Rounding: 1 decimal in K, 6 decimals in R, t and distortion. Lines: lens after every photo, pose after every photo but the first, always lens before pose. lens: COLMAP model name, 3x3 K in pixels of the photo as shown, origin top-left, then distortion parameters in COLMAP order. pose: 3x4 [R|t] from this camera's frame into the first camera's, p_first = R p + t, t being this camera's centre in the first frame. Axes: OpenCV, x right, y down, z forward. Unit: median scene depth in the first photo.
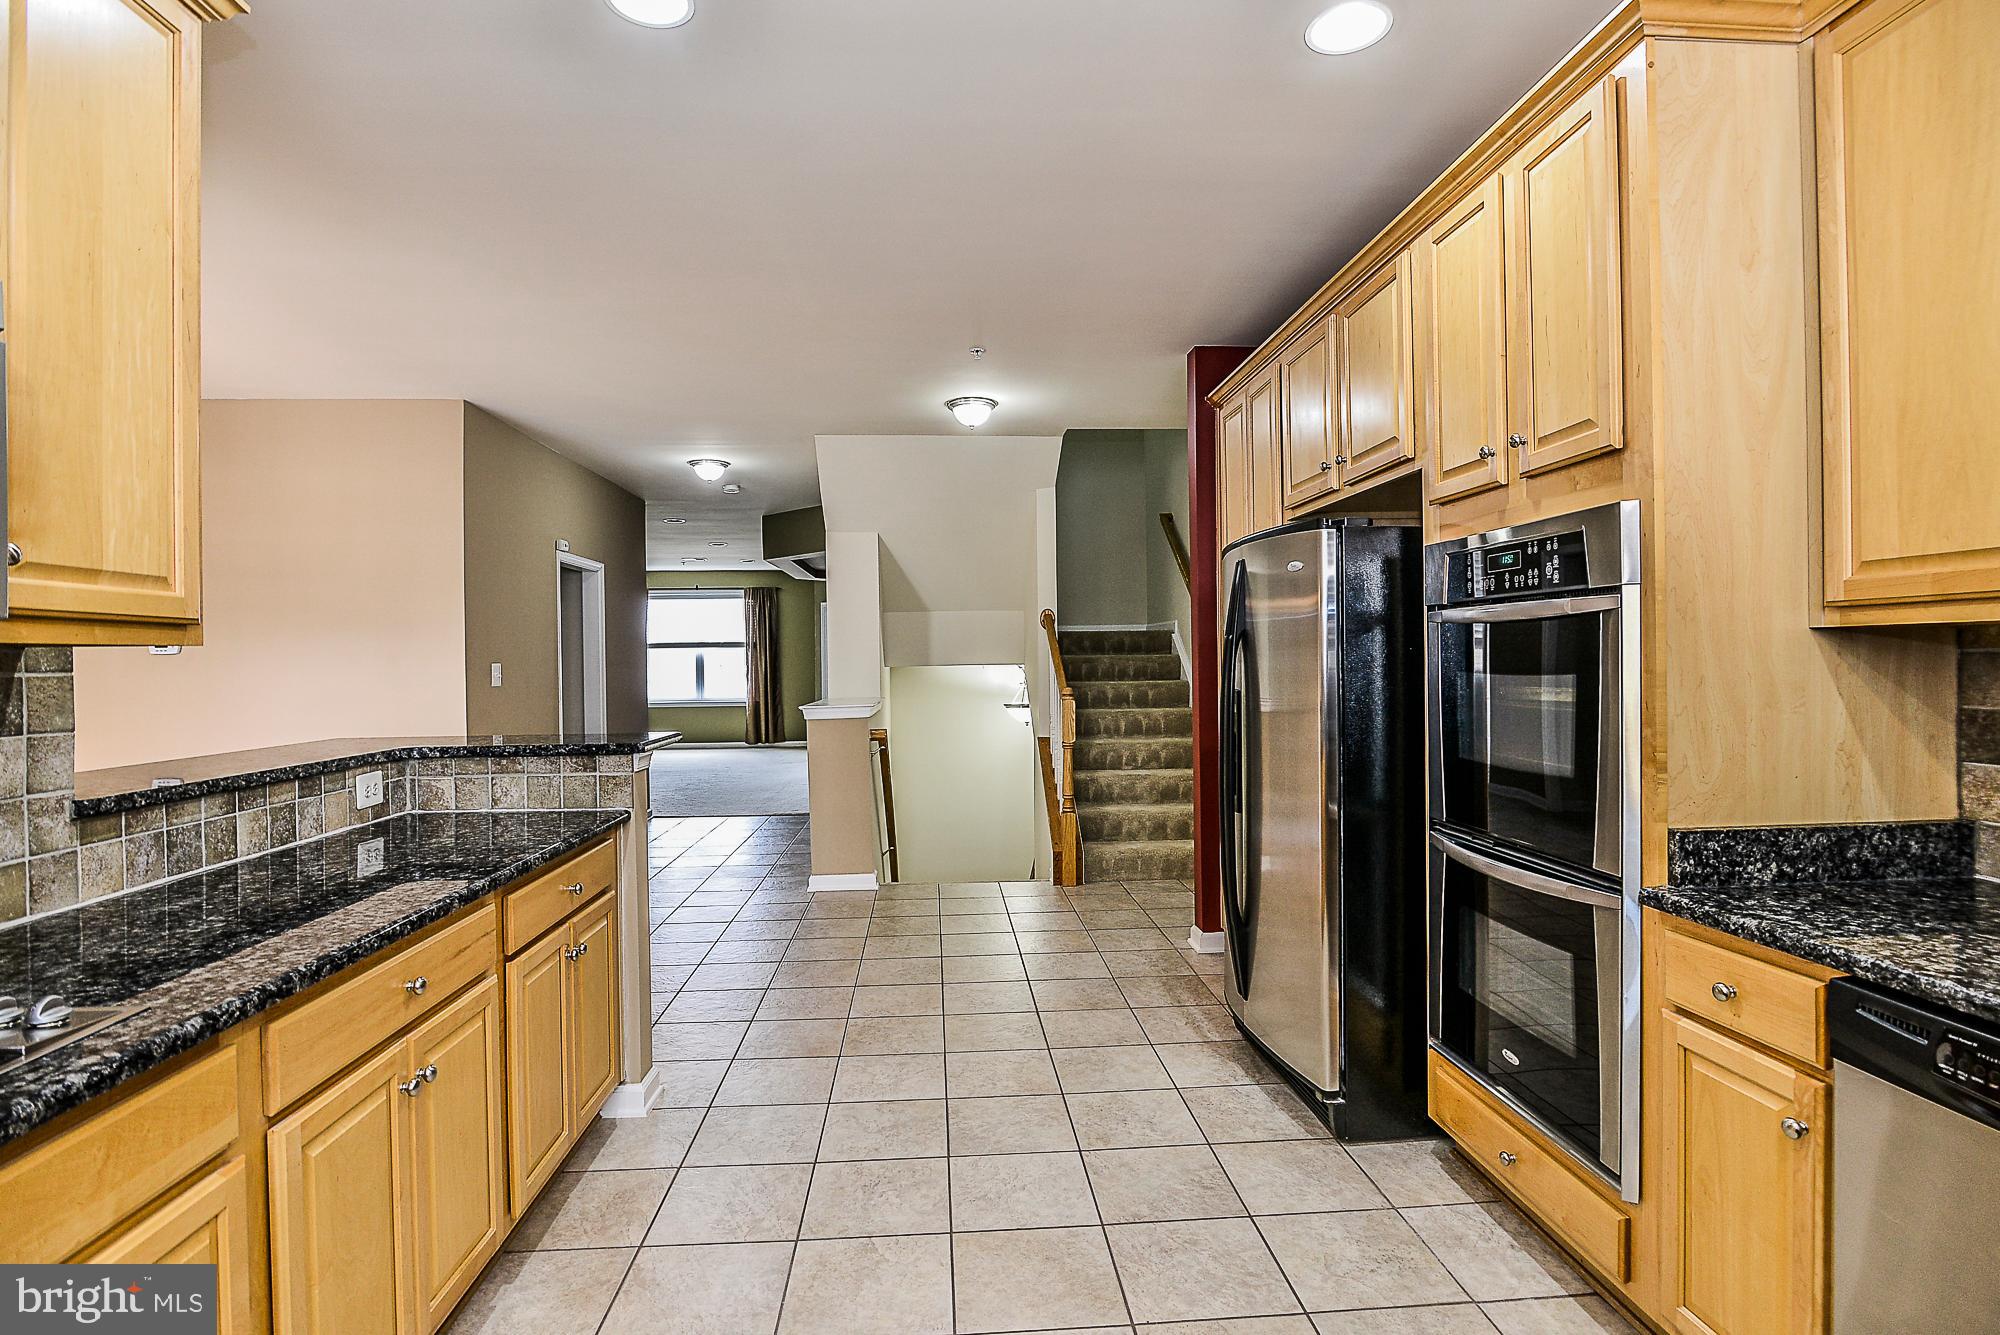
lens RADIAL K [[977.9, 0, 980.3], [0, 977.9, 664.2], [0, 0, 1]] dist [-0.004080, 0.002072]
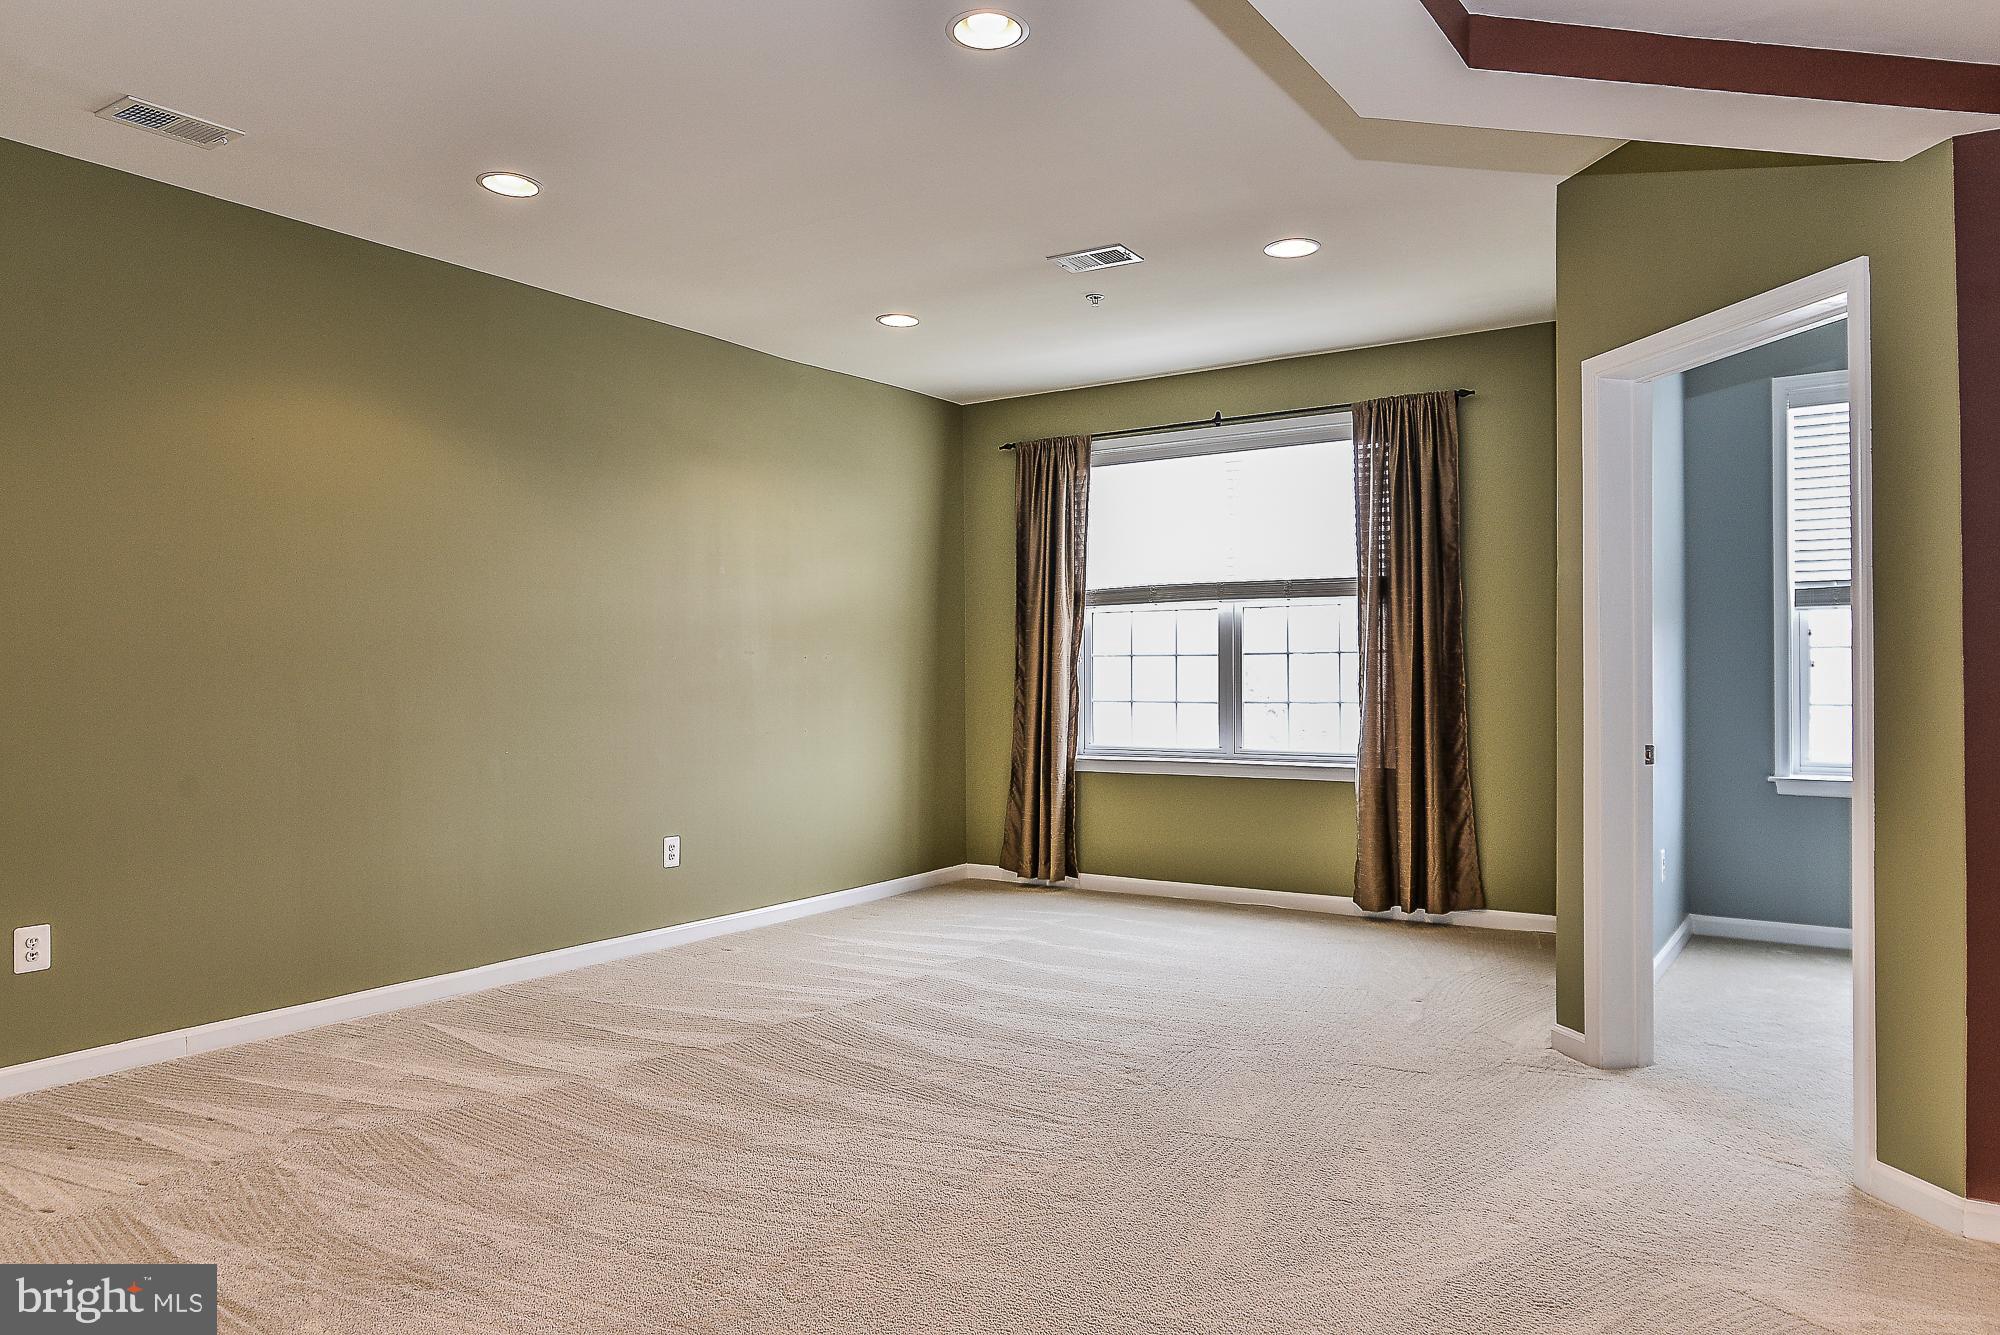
lens RADIAL K [[1356.2, 0, 979.8], [0, 1356.2, 657.8], [0, 0, 1]] dist [0.007686, 0.004329]
pose [[0.793609, -0.000256, -0.608428, -0.071850], [-0.007188, 0.999926, -0.009796, 0.008176], [0.608385, 0.012147, 0.793549, 0.583659]]
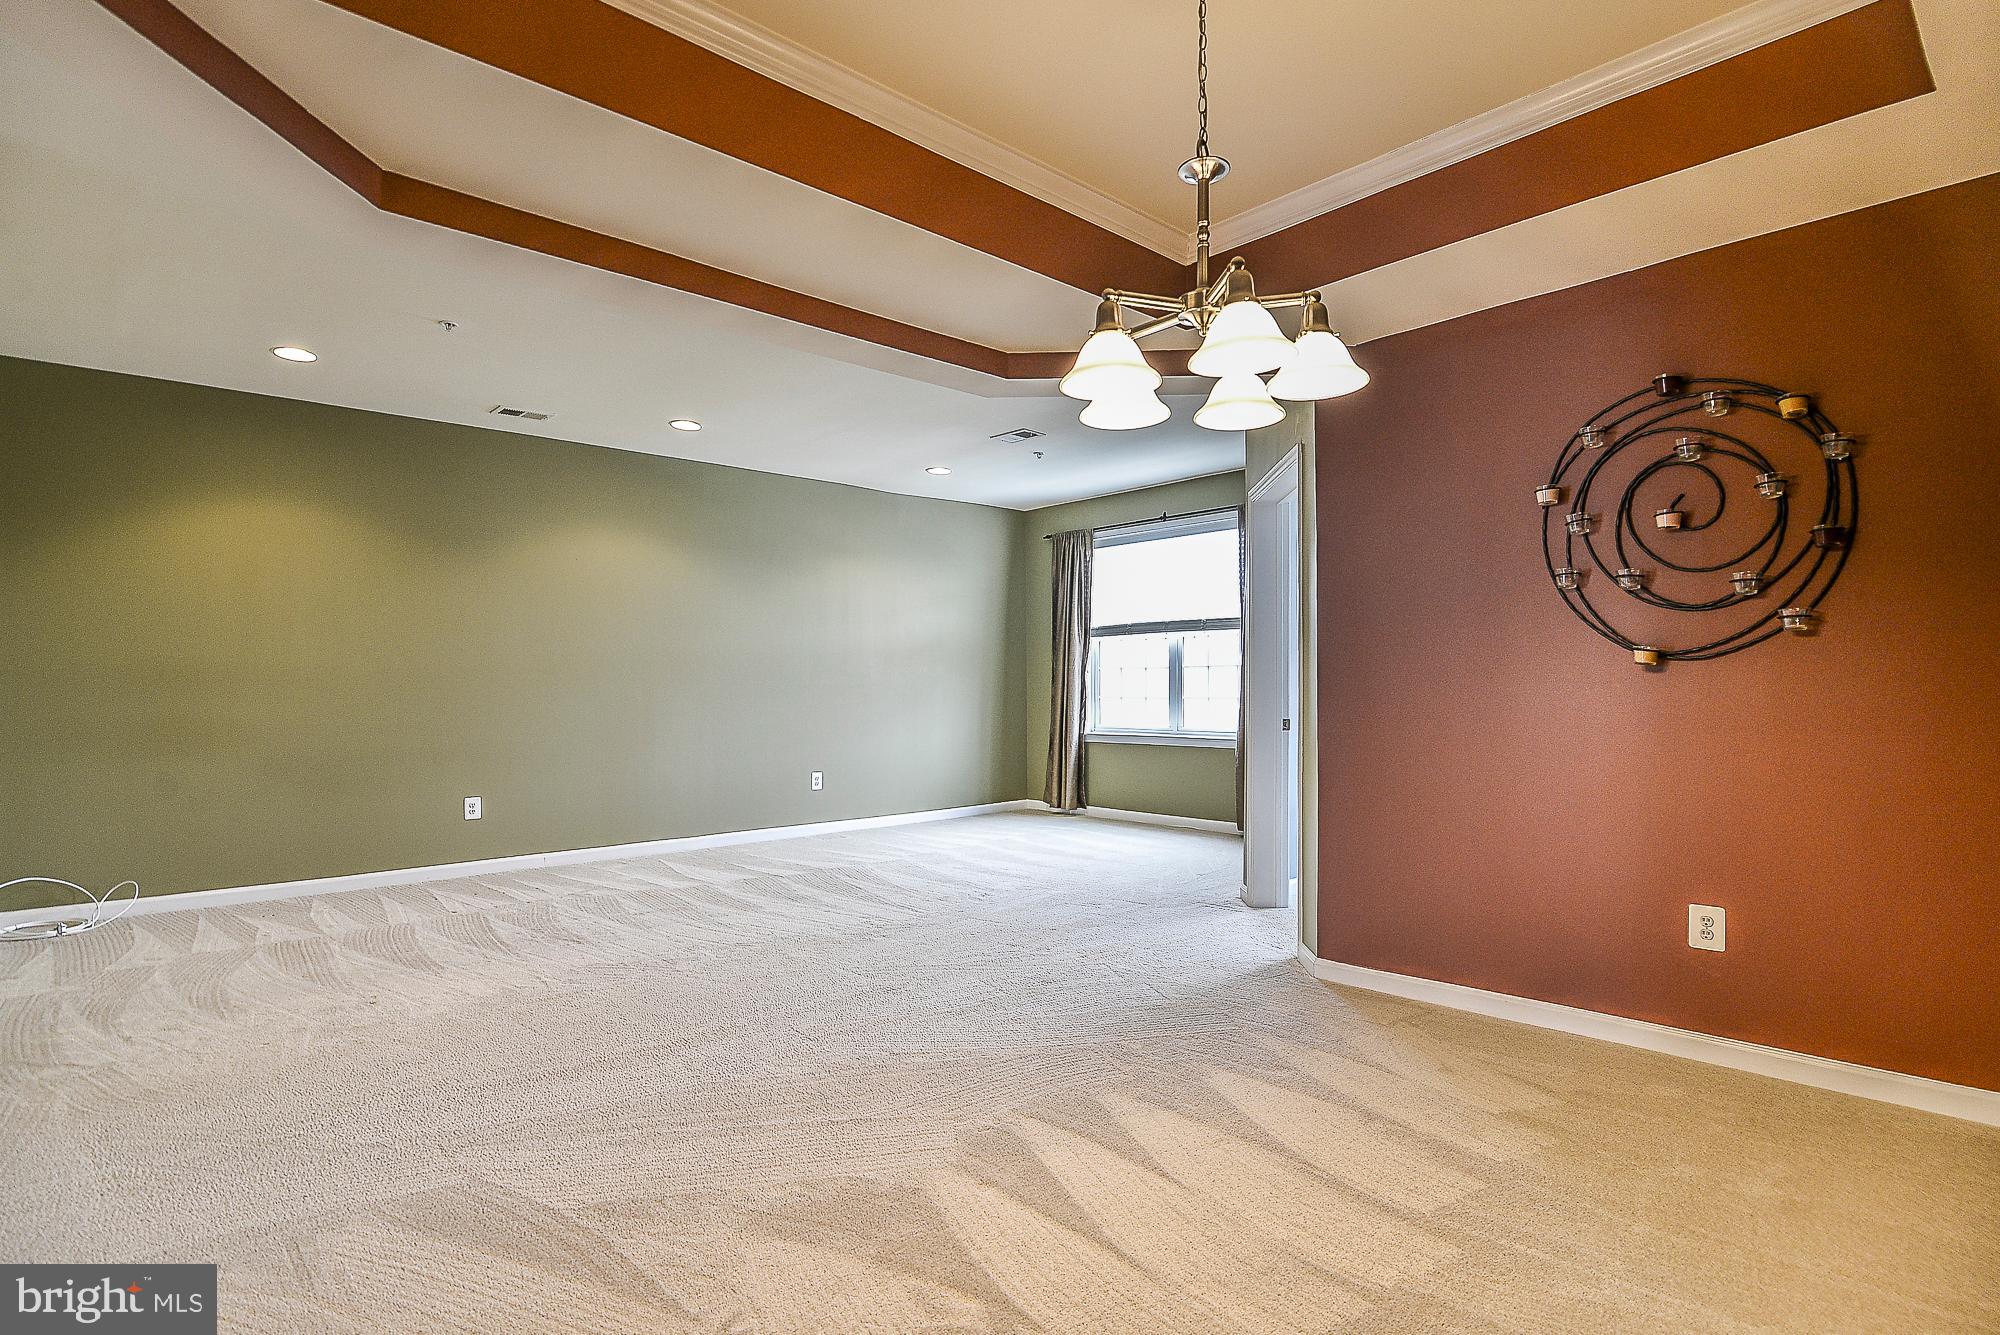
lens RADIAL K [[977.9, 0, 953.9], [0, 977.9, 687.3], [0, 0, 1]] dist [-0.004080, 0.002072]
pose [[0.623831, 0.011382, -0.781476, 0.049638], [-0.007431, 0.999935, 0.008632, 0.008811], [0.781524, 0.000422, 0.623875, 0.586653]]
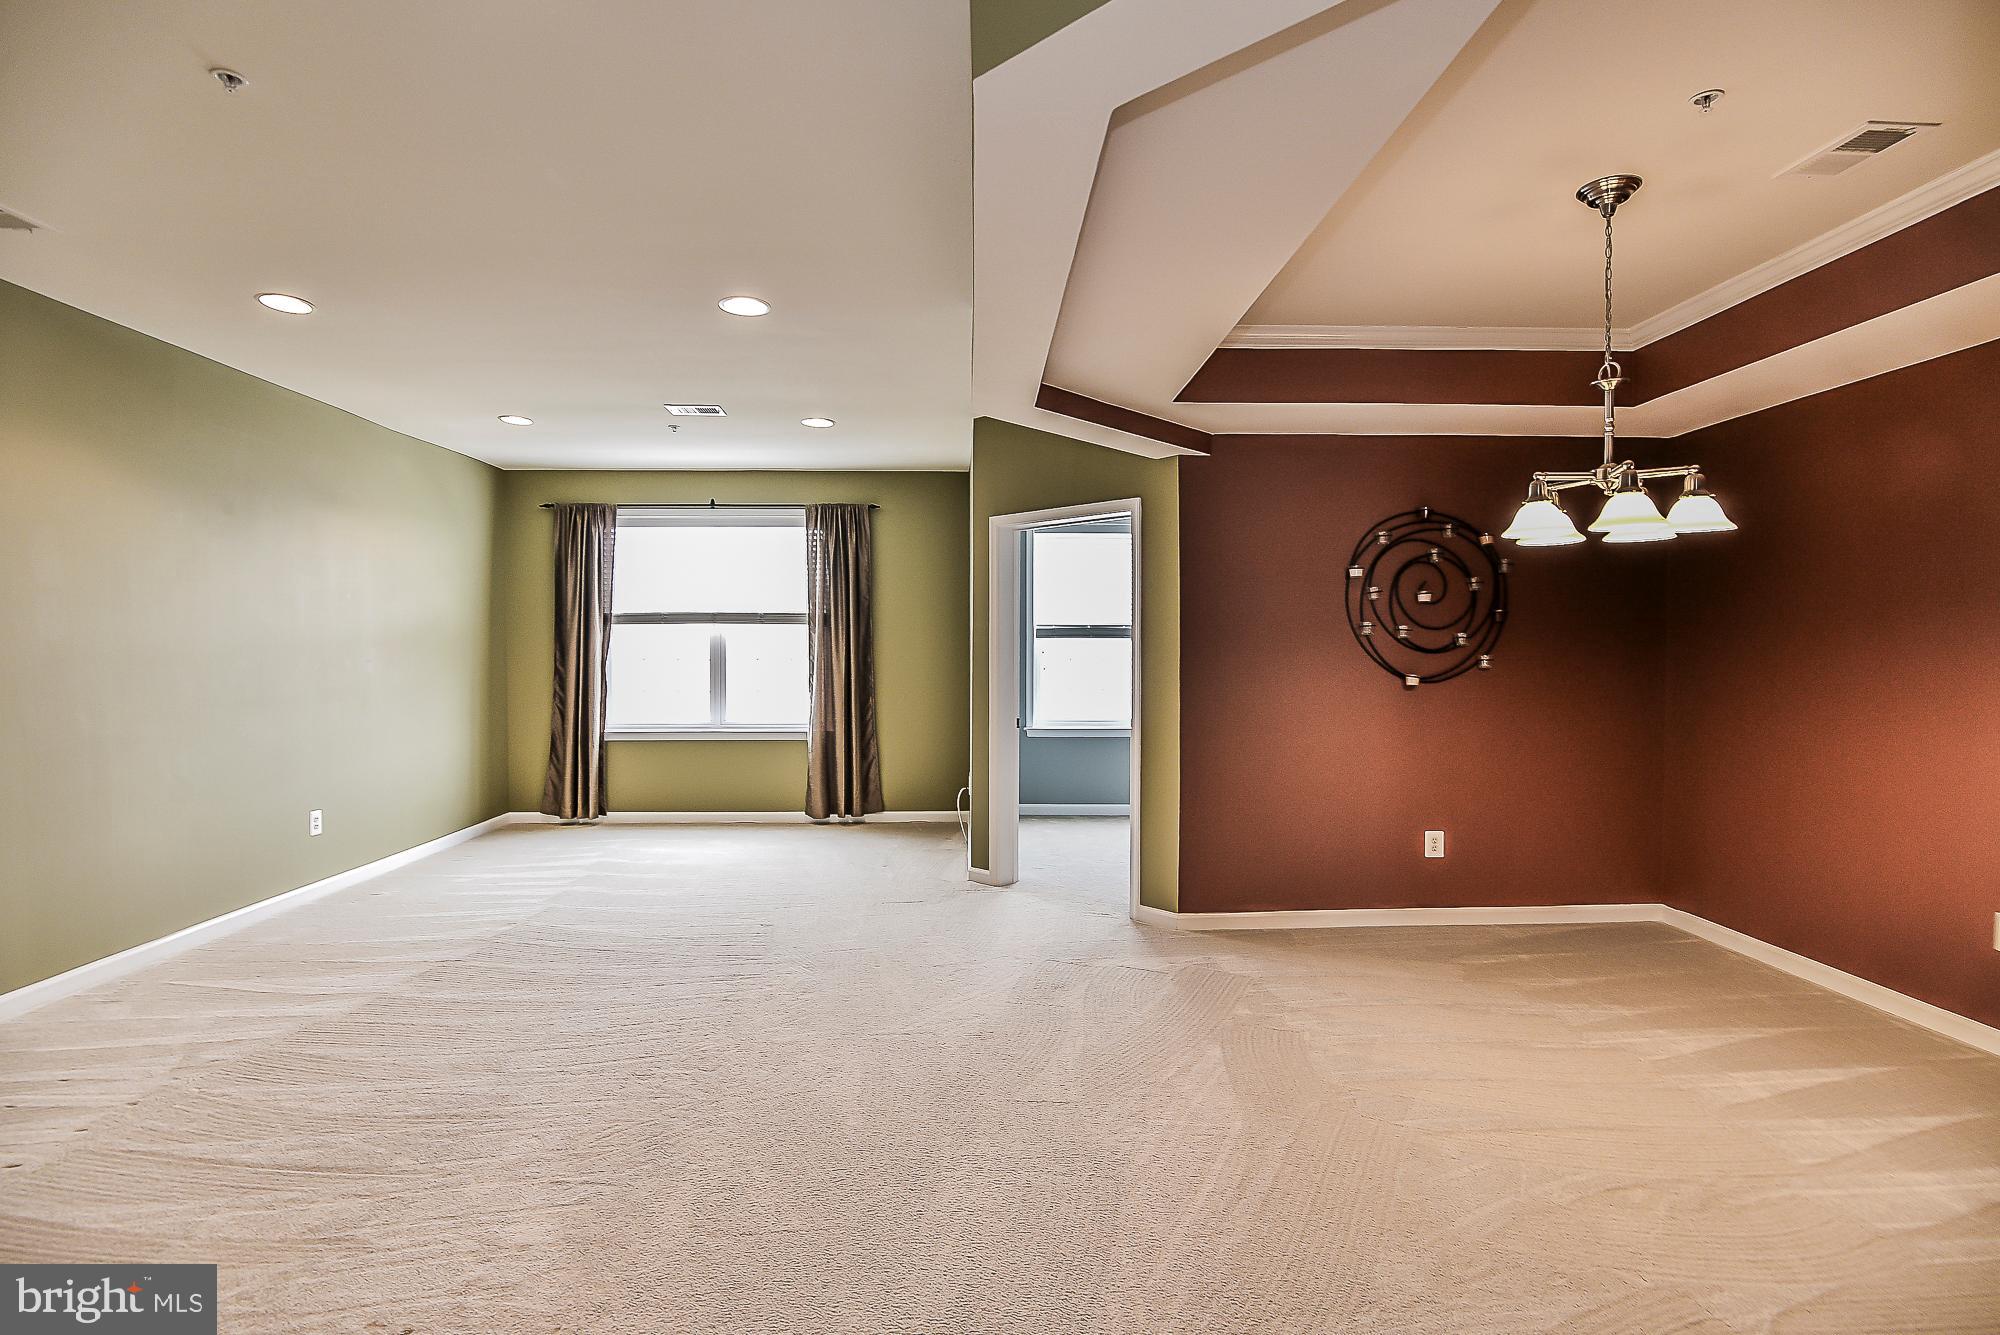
lens RADIAL K [[977.9, 0, 978.1], [0, 977.9, 675.8], [0, 0, 1]] dist [-0.004080, 0.002072]
pose [[0.998321, 0.012648, -0.056521, -0.123754], [-0.011399, 0.999685, 0.022355, -0.002850], [0.056786, -0.021673, 0.998151, 0.503291]]
